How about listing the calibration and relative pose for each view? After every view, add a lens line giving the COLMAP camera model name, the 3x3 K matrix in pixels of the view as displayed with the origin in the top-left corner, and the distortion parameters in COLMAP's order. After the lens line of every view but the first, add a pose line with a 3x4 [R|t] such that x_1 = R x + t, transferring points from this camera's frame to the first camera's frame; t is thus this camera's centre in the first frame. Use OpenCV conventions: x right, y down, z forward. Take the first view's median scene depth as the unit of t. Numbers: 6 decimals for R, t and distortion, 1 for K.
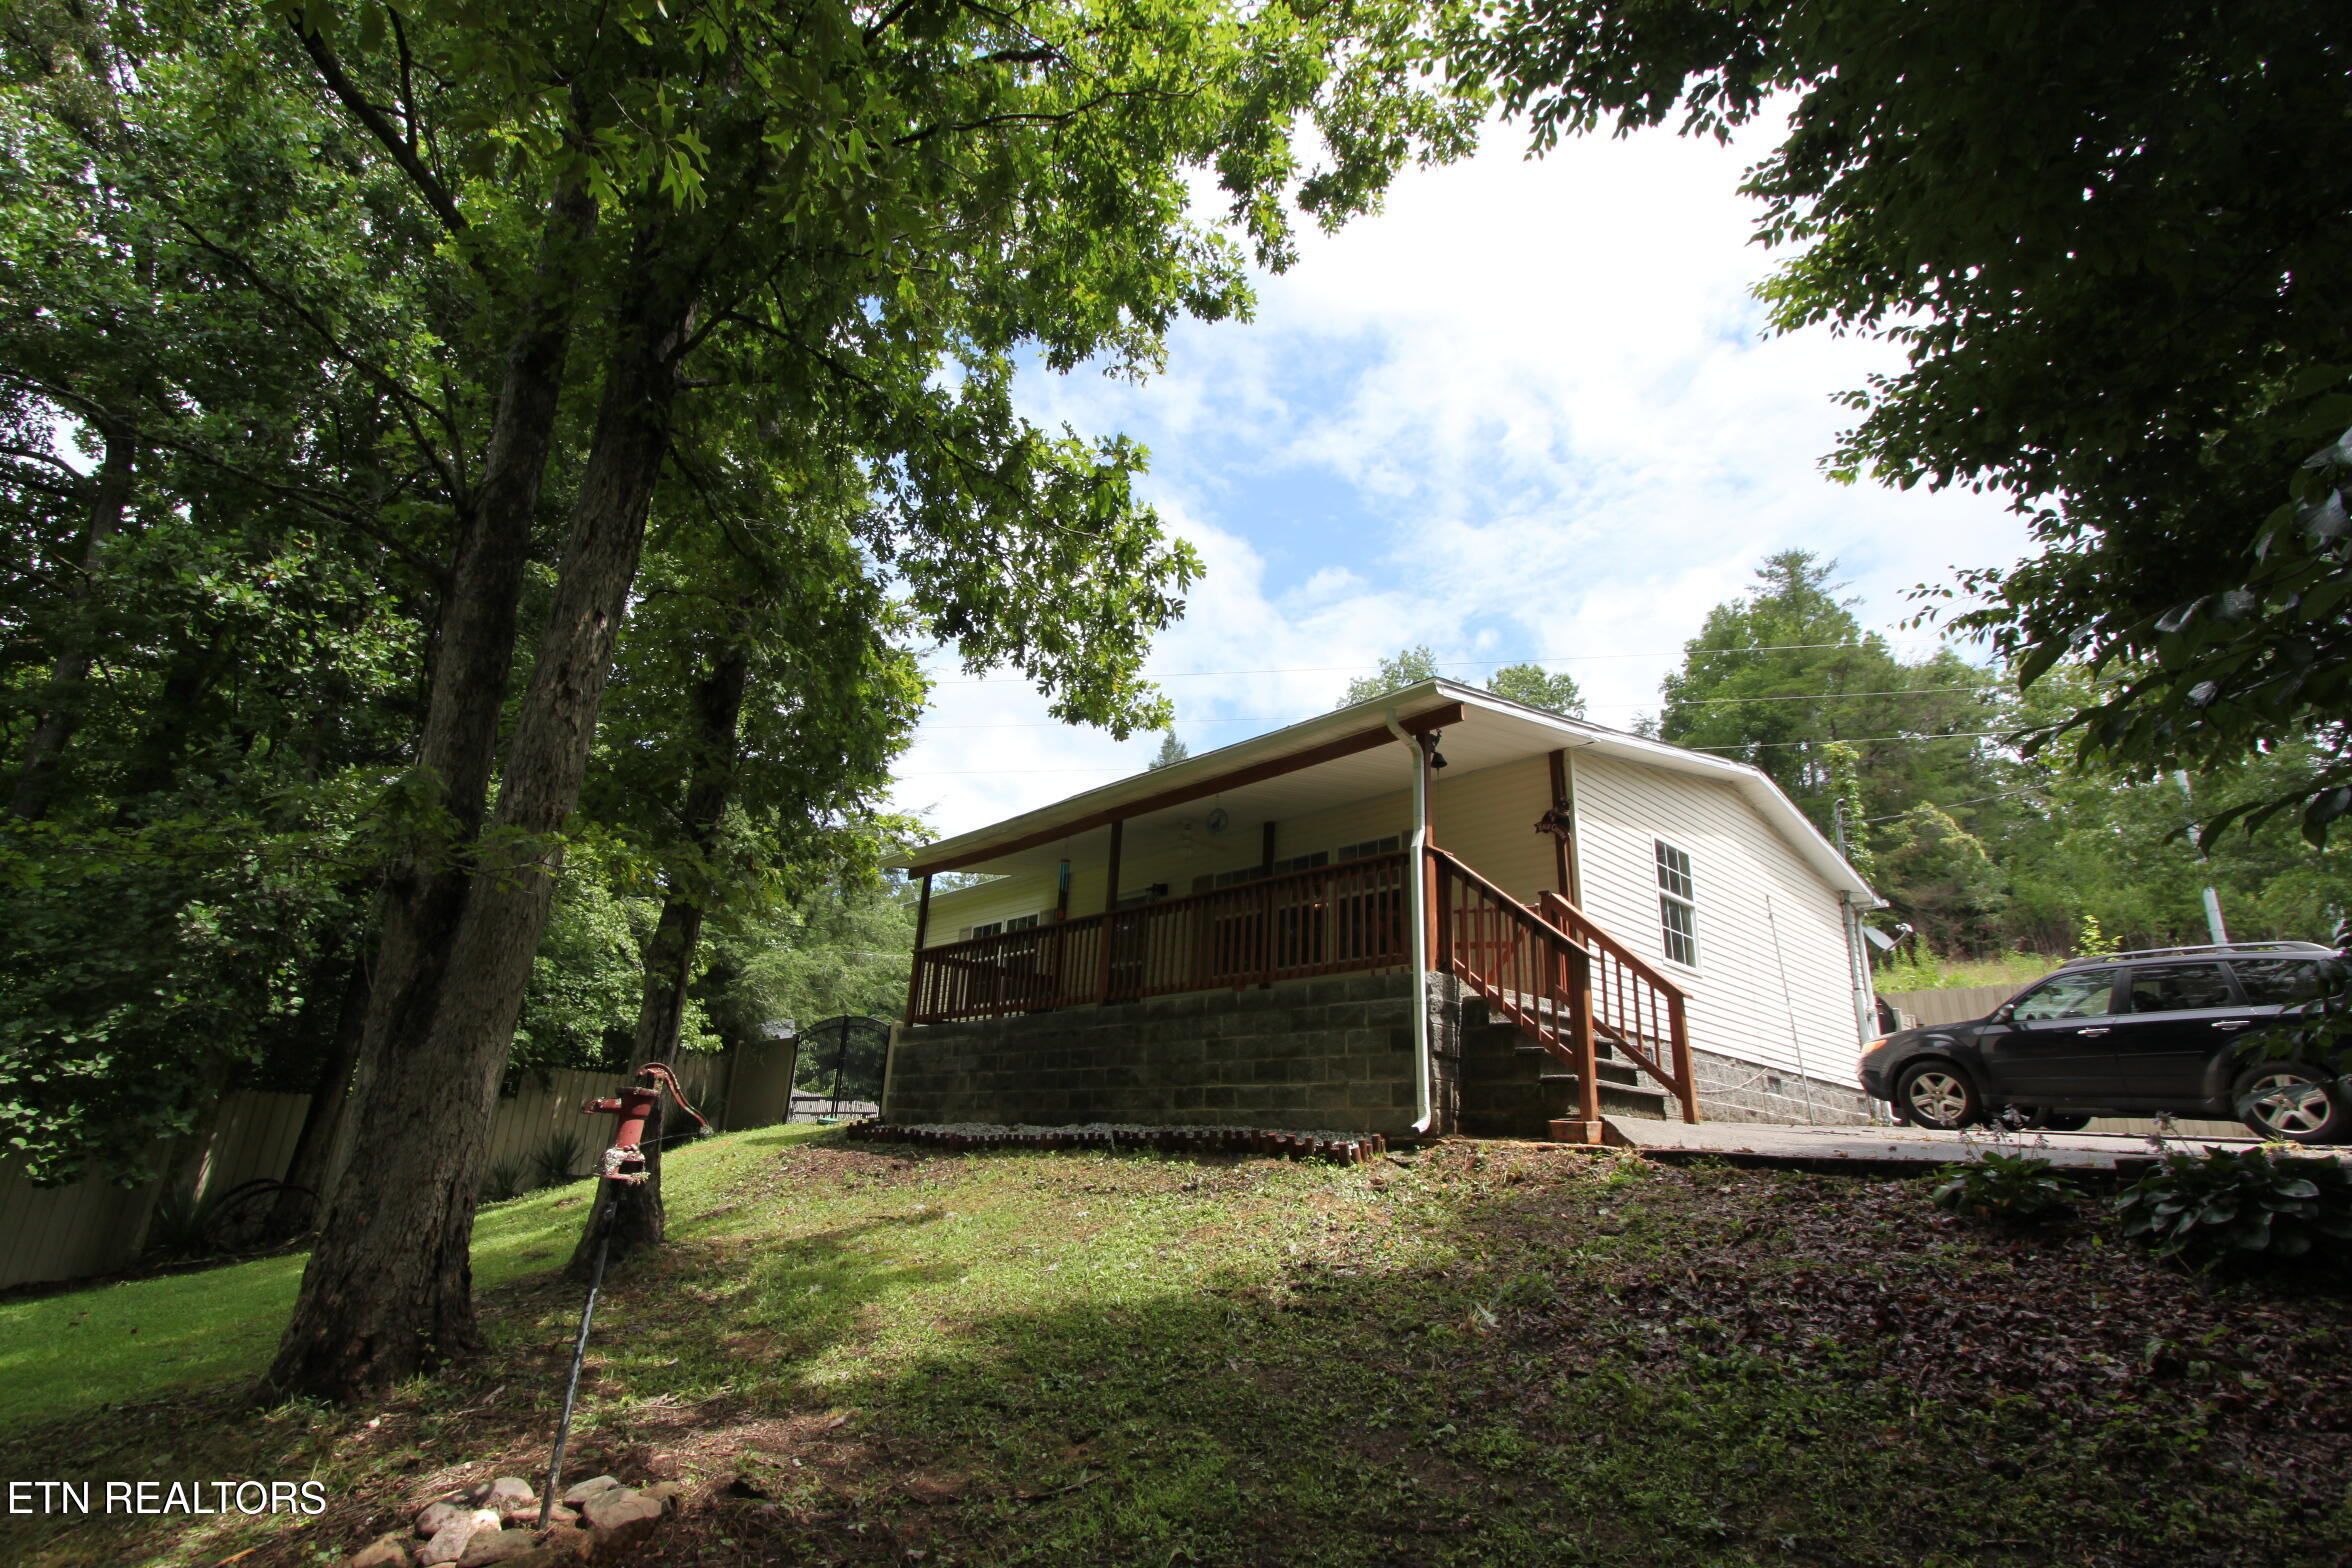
lens RADIAL K [[1069.7, 0, 1176.0], [0, 1069.7, 784.0], [0, 0, 1]] dist [-0.015026, -0.000144]
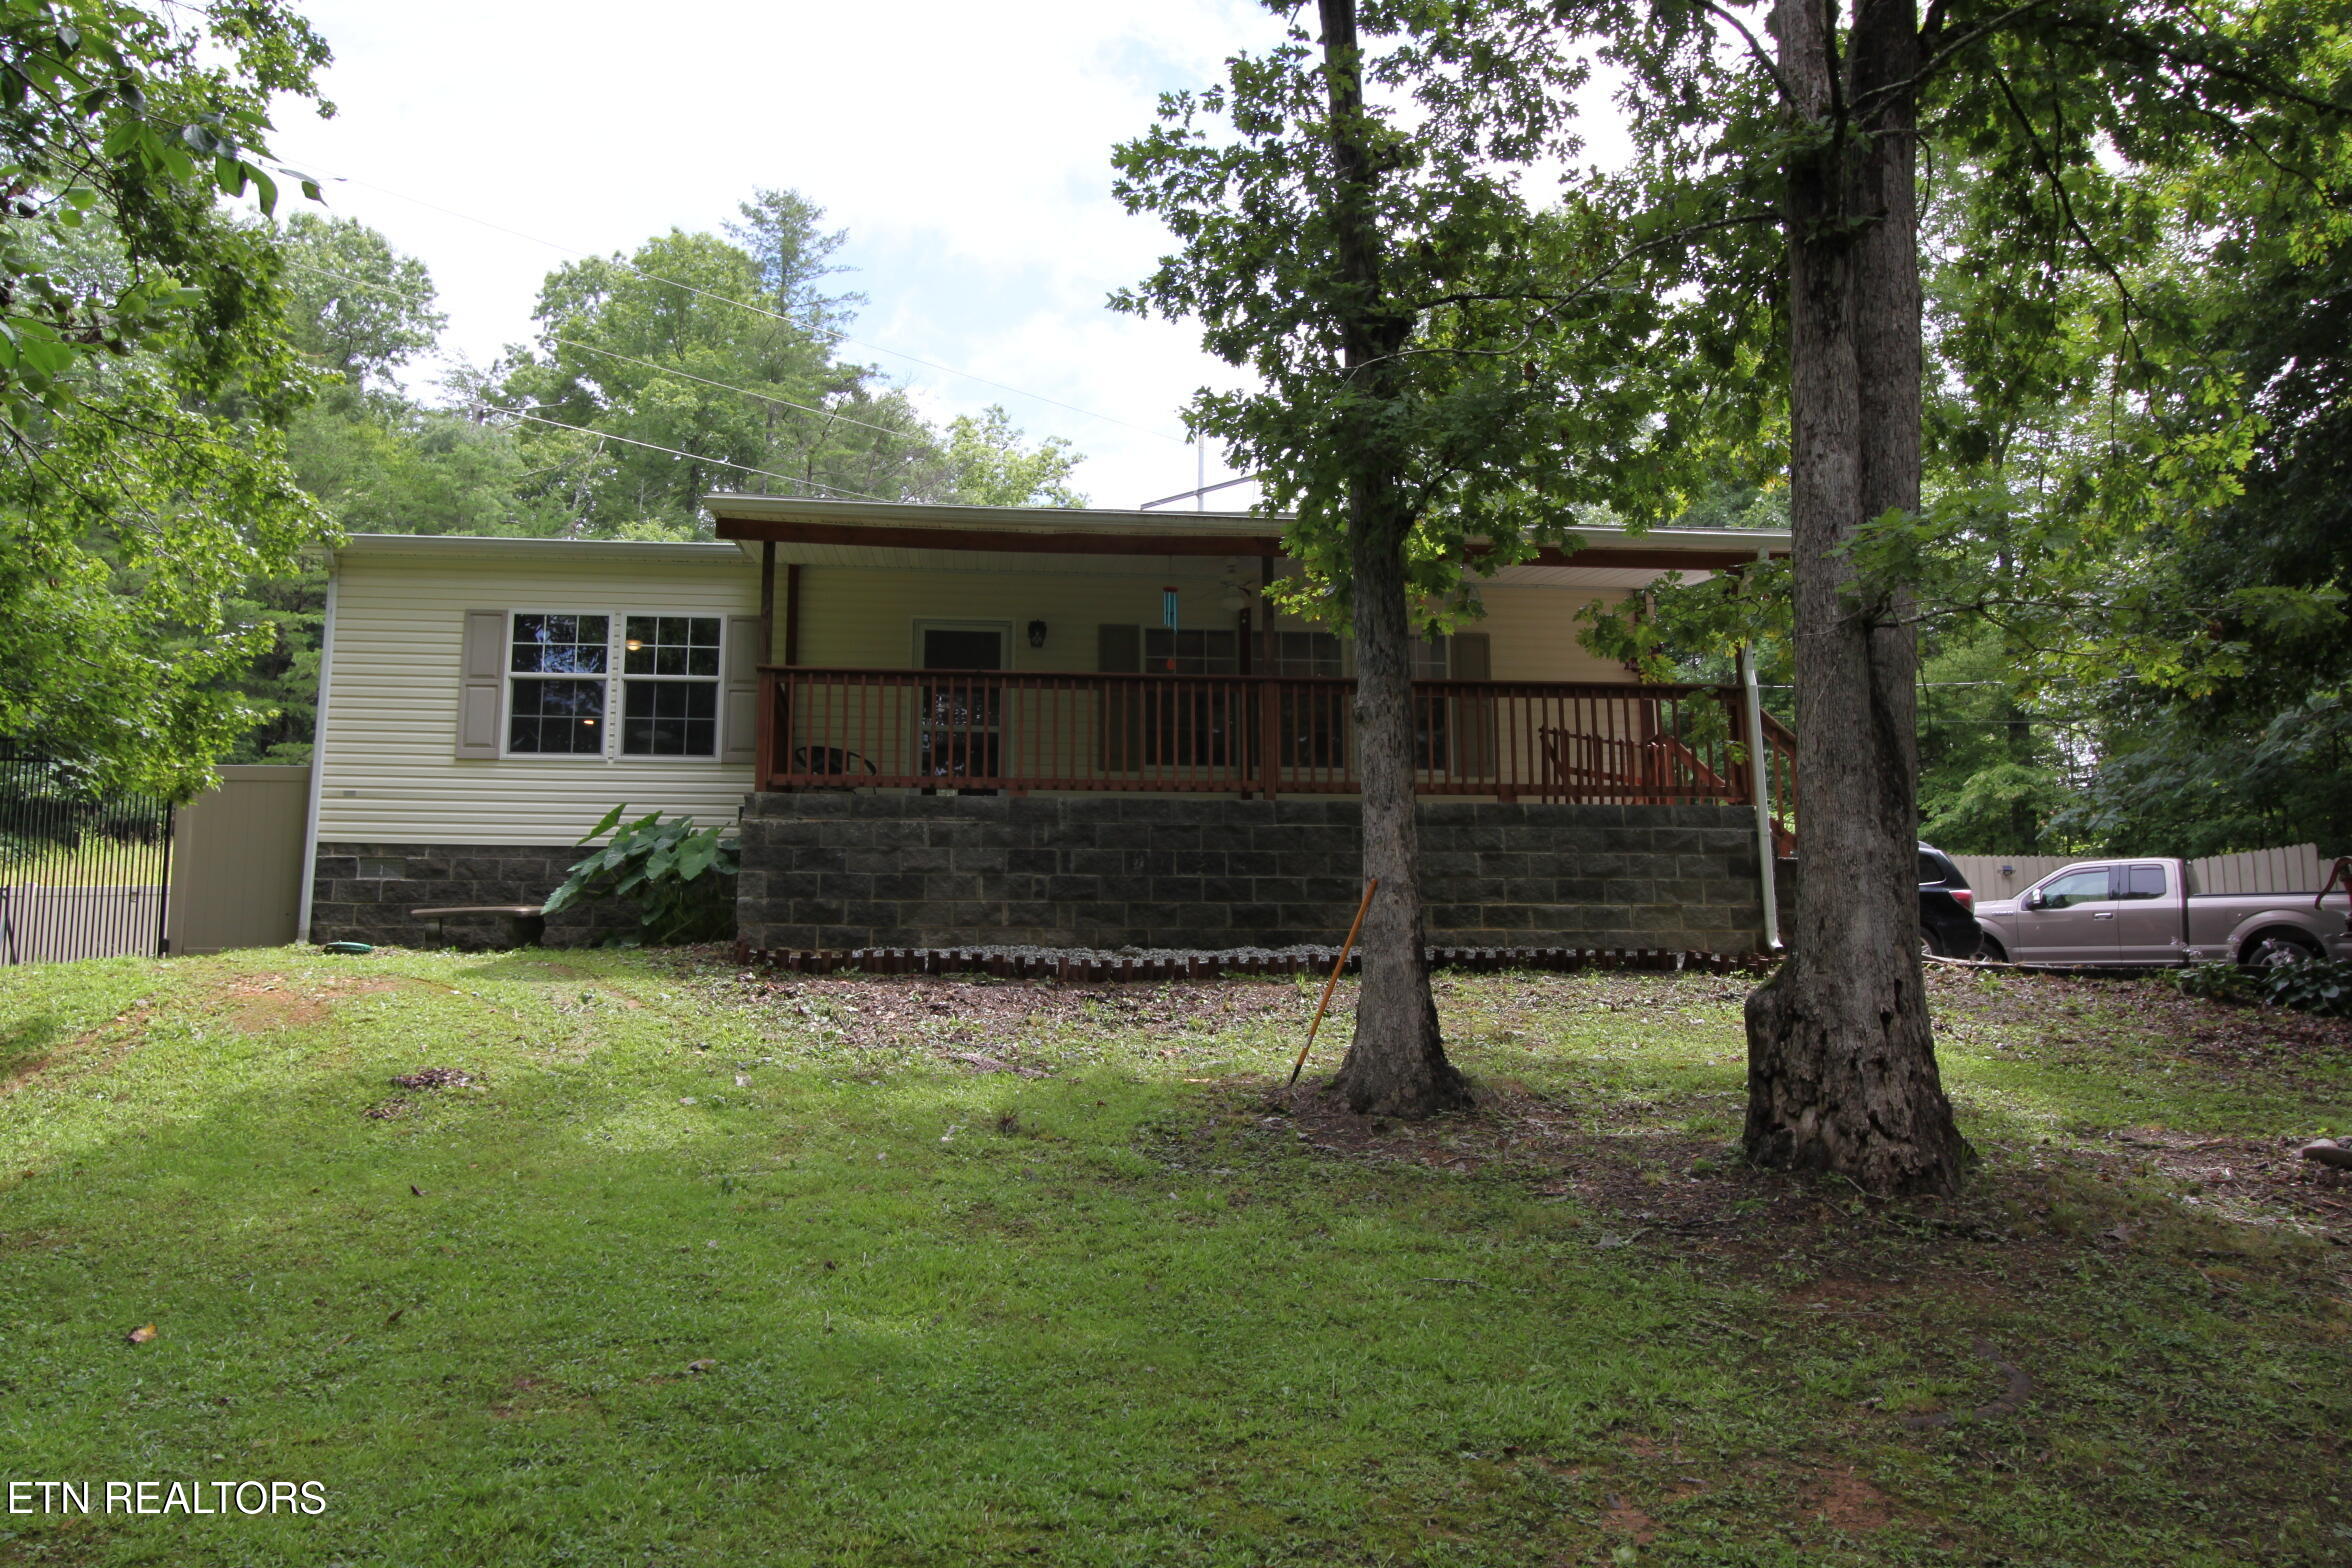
lens RADIAL K [[1905.5, 0, 1176.0], [0, 1905.5, 784.0], [0, 0, 1]] dist [0.001519, 0.000269]
pose [[0.570455, 0.100818, 0.815118, -0.933715], [-0.236943, 0.970444, 0.045794, 0.115892], [-0.786409, -0.219259, 0.577483, 0.207452]]
